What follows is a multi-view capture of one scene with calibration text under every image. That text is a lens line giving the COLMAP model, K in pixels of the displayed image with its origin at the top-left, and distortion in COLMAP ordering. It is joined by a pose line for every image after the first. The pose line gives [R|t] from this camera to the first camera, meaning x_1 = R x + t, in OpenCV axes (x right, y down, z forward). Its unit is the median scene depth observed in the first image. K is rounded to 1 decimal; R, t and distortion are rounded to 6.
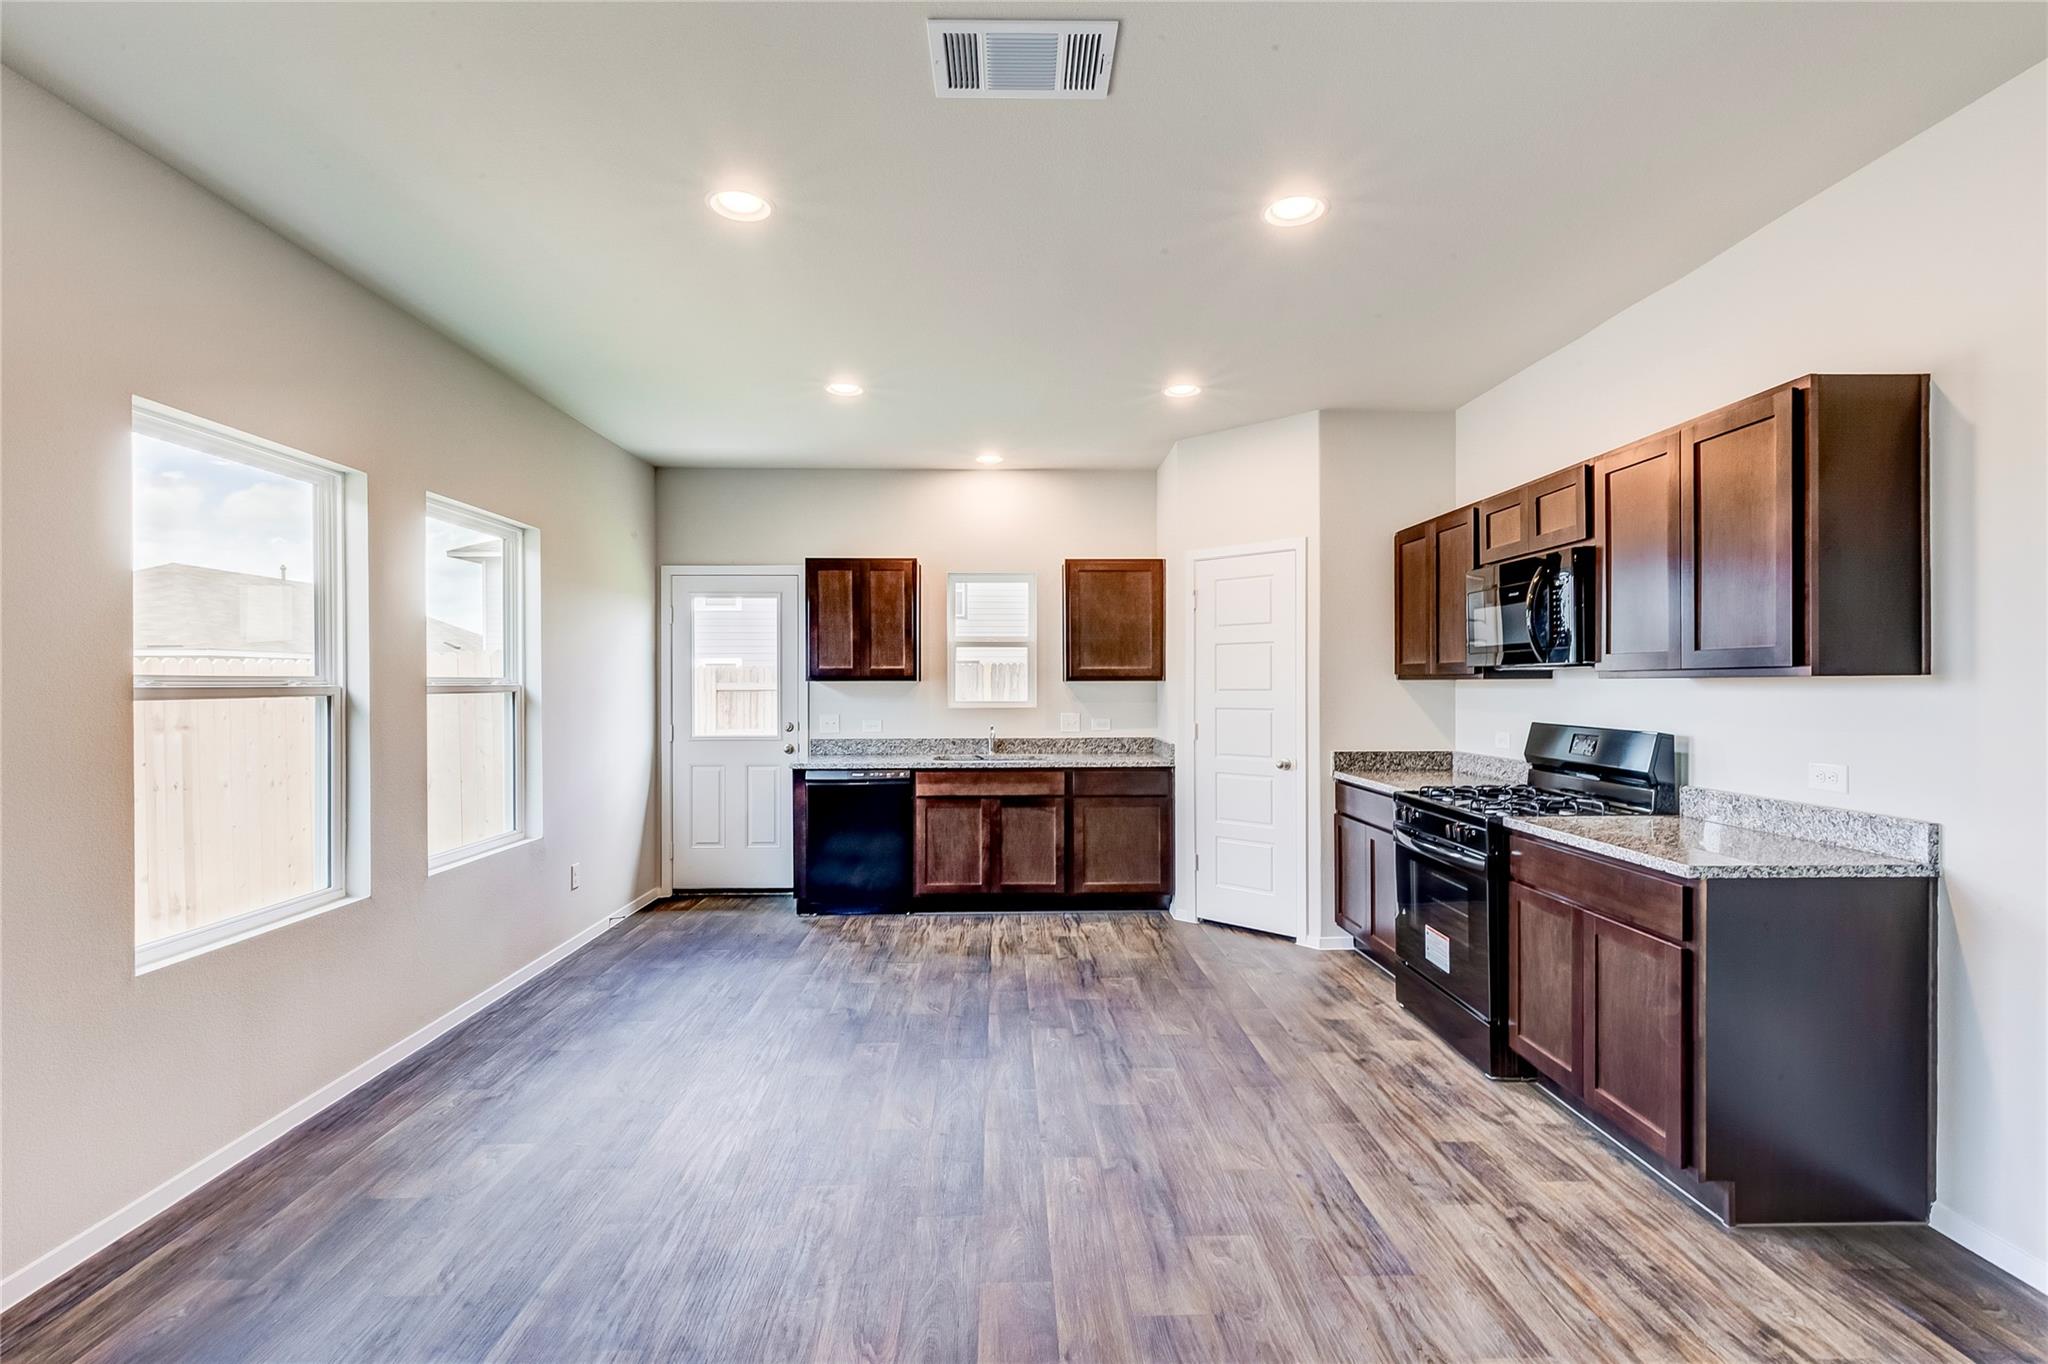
lens RADIAL K [[933.0, 0, 1019.5], [0, 933.0, 684.1], [0, 0, 1]] dist [0.007877, -0.003192]
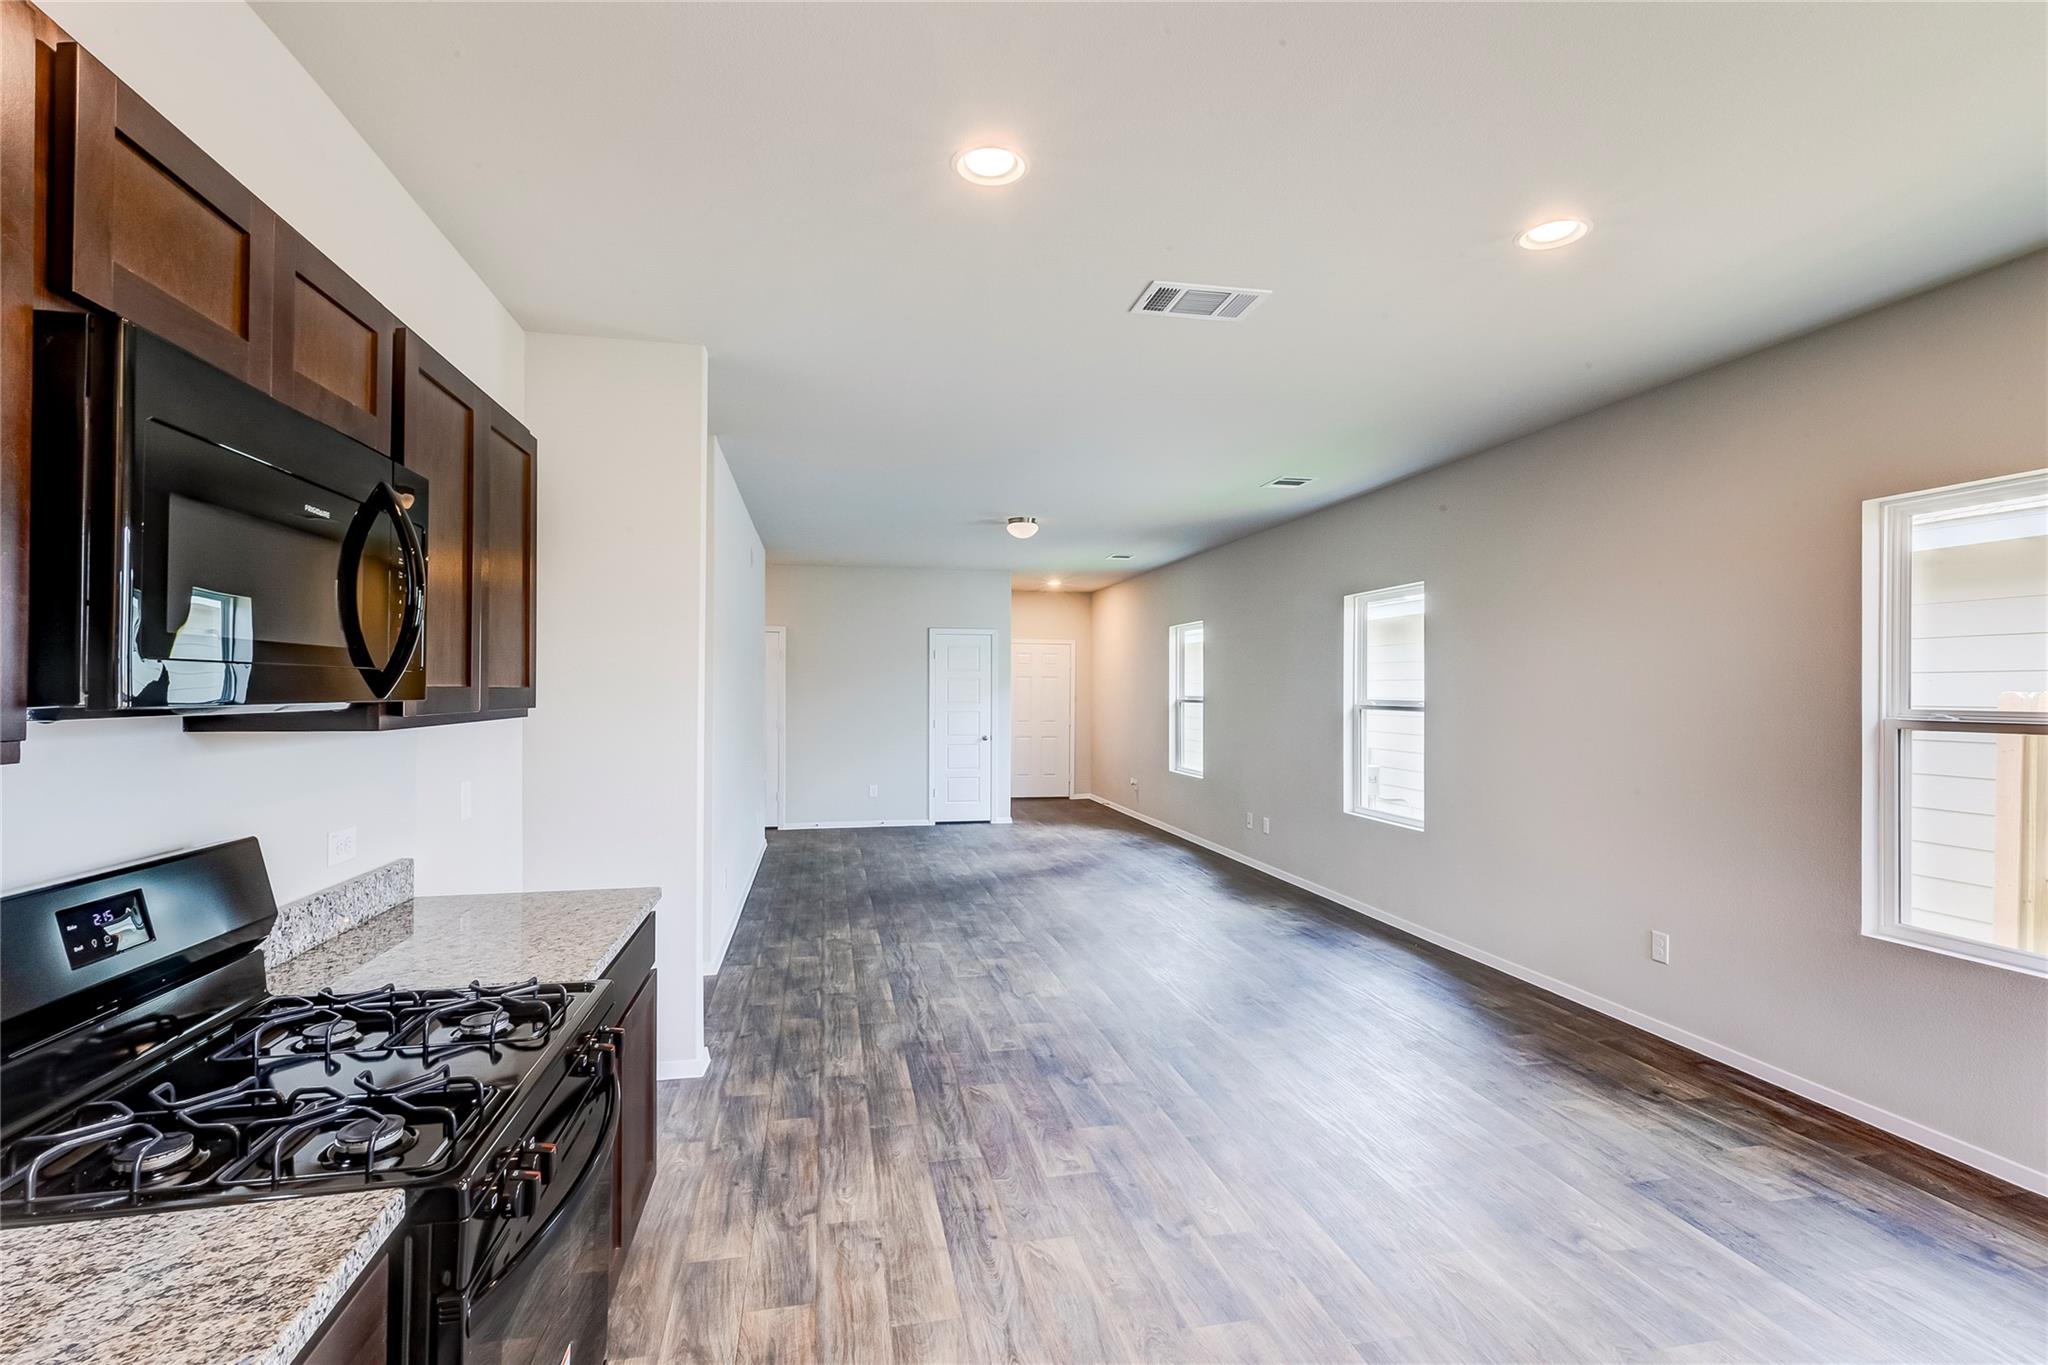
lens RADIAL K [[933.0, 0, 1035.0], [0, 933.0, 687.4], [0, 0, 1]] dist [0.007877, -0.003192]
pose [[-0.981244, -0.001125, -0.192765, 0.233072], [-0.001162, 0.999999, 0.000079, -0.020130], [0.192765, 0.000301, -0.981245, 1.024994]]
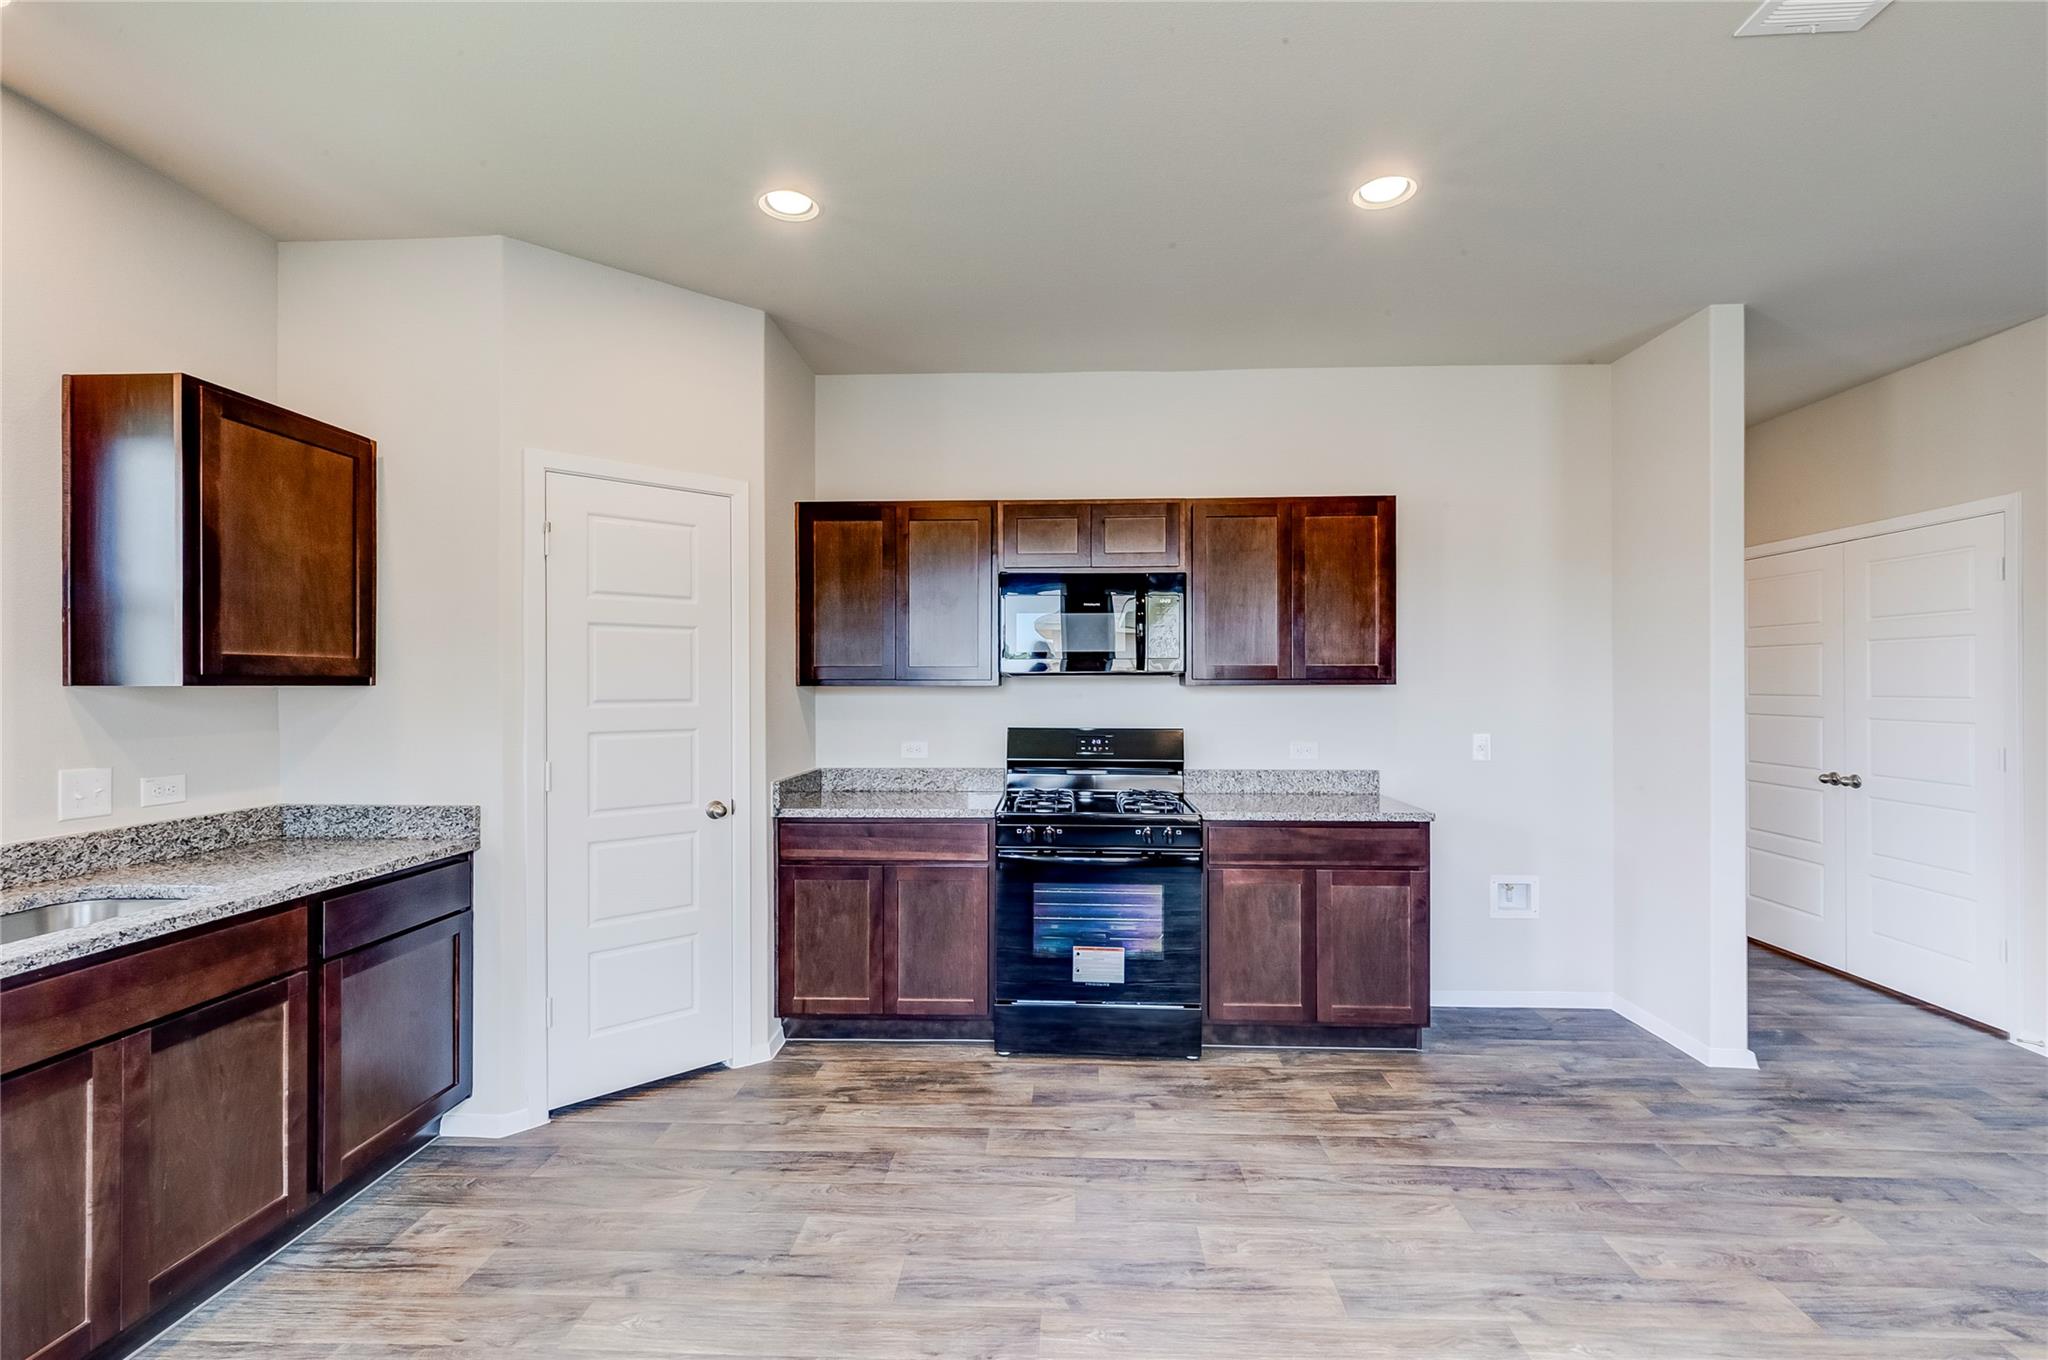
lens RADIAL K [[933.0, 0, 1026.8], [0, 933.0, 686.4], [0, 0, 1]] dist [0.007877, -0.003192]
pose [[0.066343, 0.004727, 0.997786, -0.375860], [0.002248, 0.999986, -0.004887, 0.000152], [-0.997794, 0.002567, 0.066332, 0.728286]]
